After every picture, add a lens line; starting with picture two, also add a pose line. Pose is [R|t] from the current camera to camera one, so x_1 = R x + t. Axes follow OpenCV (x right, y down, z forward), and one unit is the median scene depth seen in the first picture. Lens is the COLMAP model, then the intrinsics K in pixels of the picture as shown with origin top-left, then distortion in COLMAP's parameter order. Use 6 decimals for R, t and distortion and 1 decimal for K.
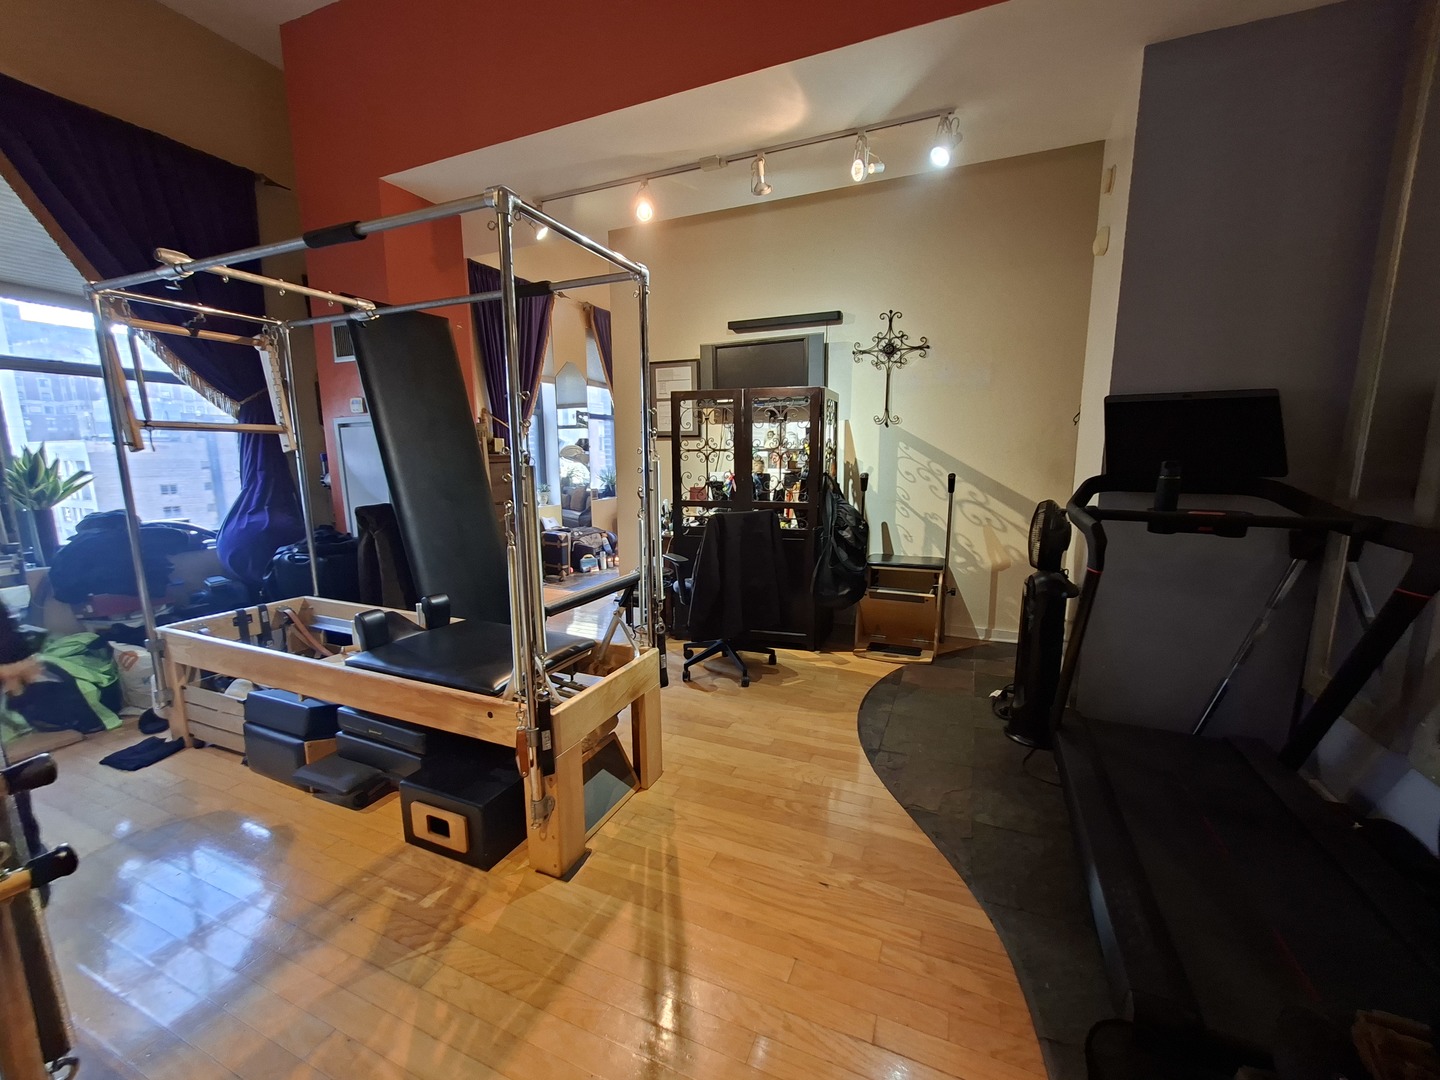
lens RADIAL K [[571.1, 0, 717.2], [0, 571.1, 547.4], [0, 0, 1]] dist [-0.010718, 0.006702]
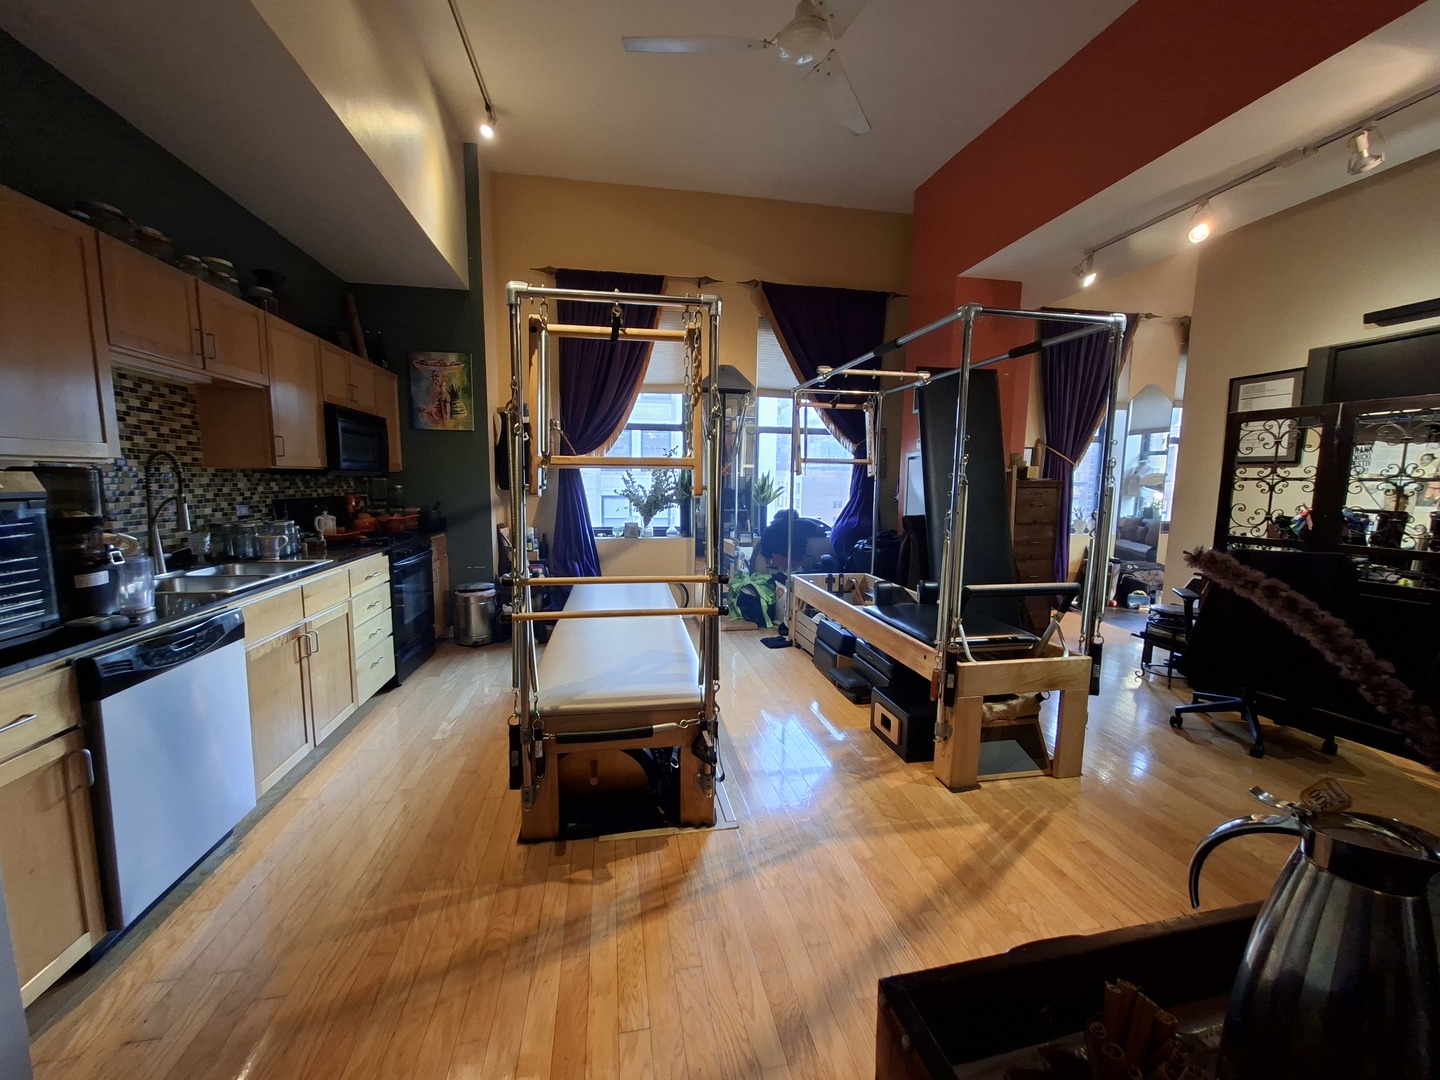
lens RADIAL K [[571.1, 0, 717.2], [0, 571.1, 547.4], [0, 0, 1]] dist [-0.010718, 0.006702]
pose [[0.555580, 0.108321, -0.824377, 0.302067], [-0.147211, 0.988629, 0.030692, 0.032593], [0.818327, 0.104305, 0.565209, -0.179185]]
